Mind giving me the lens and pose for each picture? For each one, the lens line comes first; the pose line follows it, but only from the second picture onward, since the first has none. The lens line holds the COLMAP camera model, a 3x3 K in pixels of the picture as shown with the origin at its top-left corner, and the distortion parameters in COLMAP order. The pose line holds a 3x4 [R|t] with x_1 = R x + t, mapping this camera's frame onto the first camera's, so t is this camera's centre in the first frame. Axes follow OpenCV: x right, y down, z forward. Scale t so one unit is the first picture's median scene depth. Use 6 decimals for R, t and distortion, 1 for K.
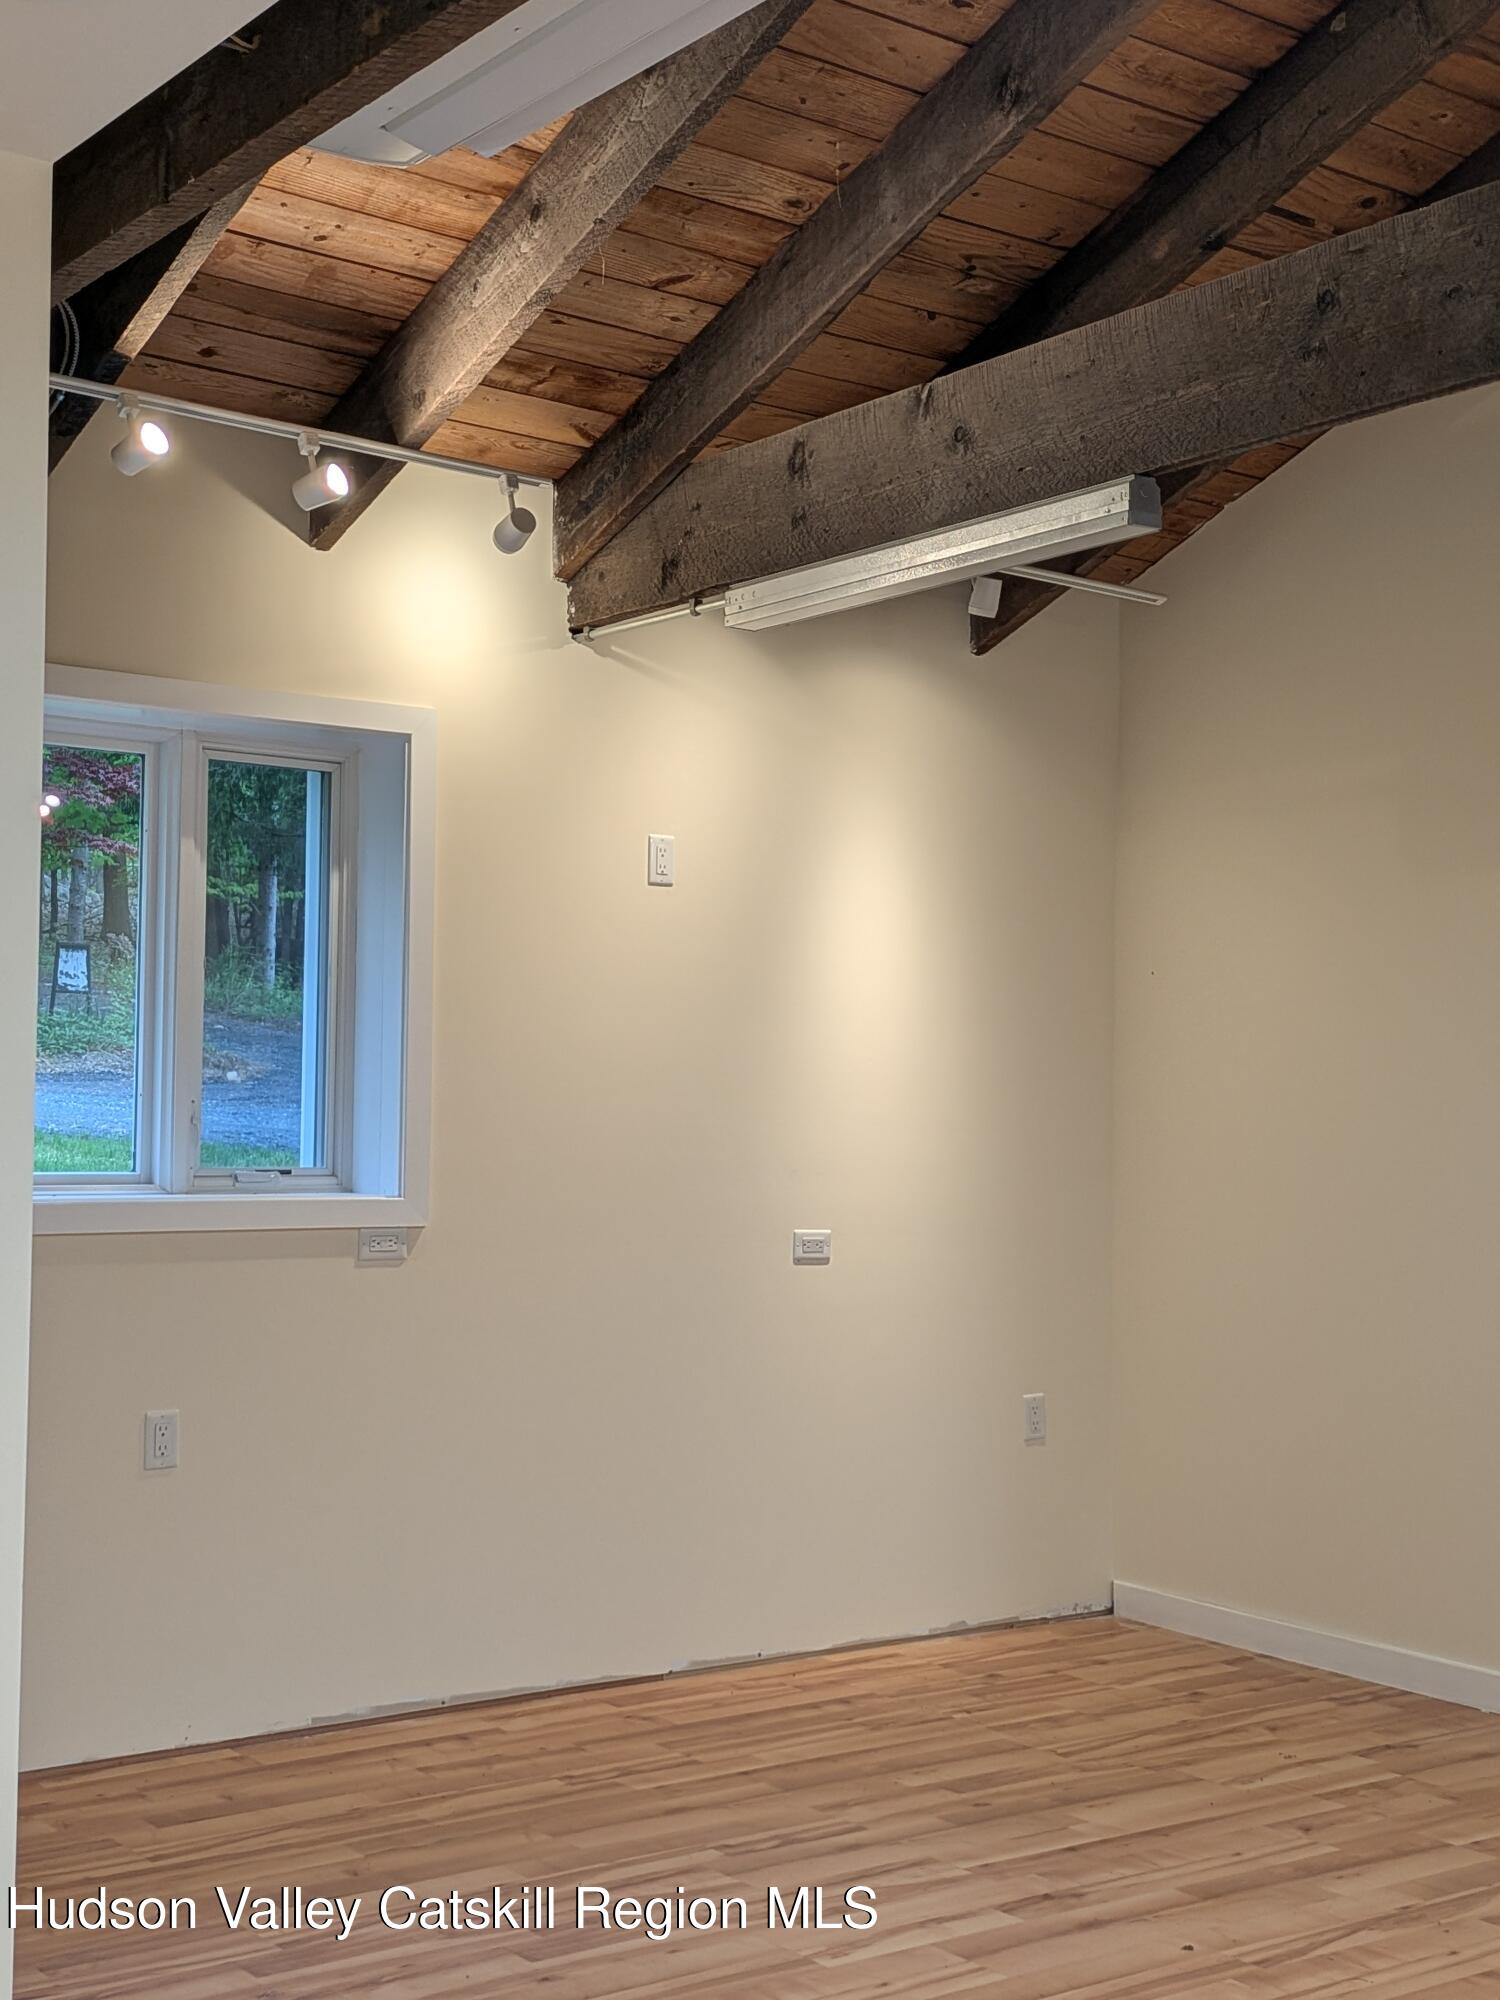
lens RADIAL K [[2500.1, 0, 750.0], [0, 2500.1, 1000.0], [0, 0, 1]] dist [0.150882, -0.321954]
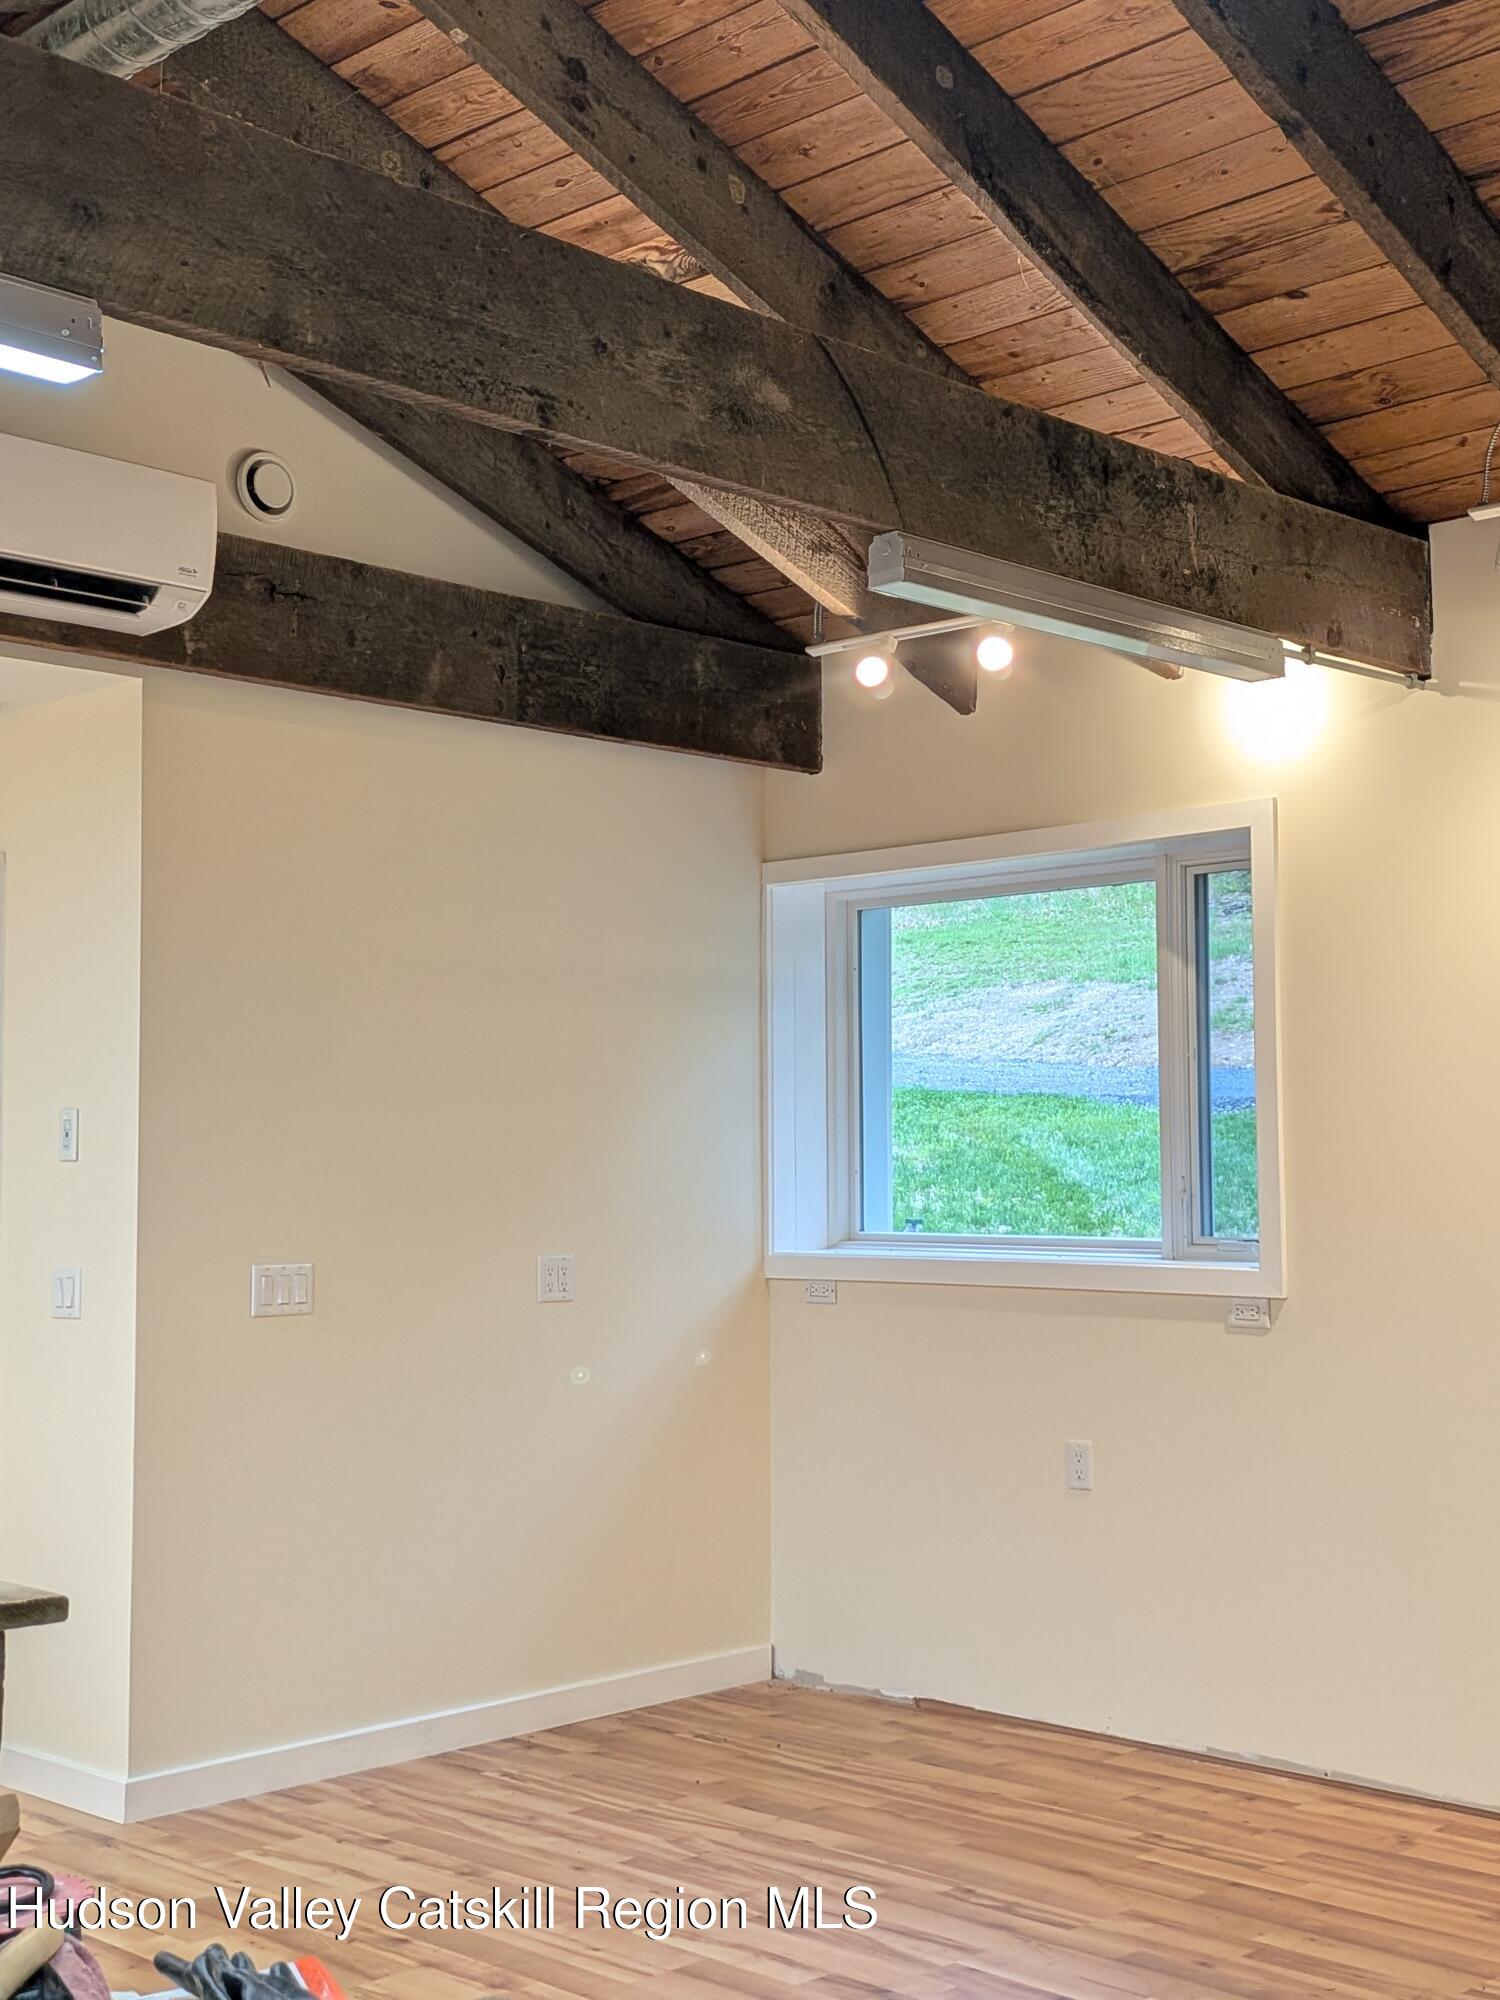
lens RADIAL K [[2500.1, 0, 750.0], [0, 2500.1, 1000.0], [0, 0, 1]] dist [0.150882, -0.321954]
pose [[0.162802, -0.074613, -0.983834, 0.873408], [0.050992, 0.996440, -0.067131, 0.026676], [0.985340, -0.039239, 0.166027, 0.626681]]
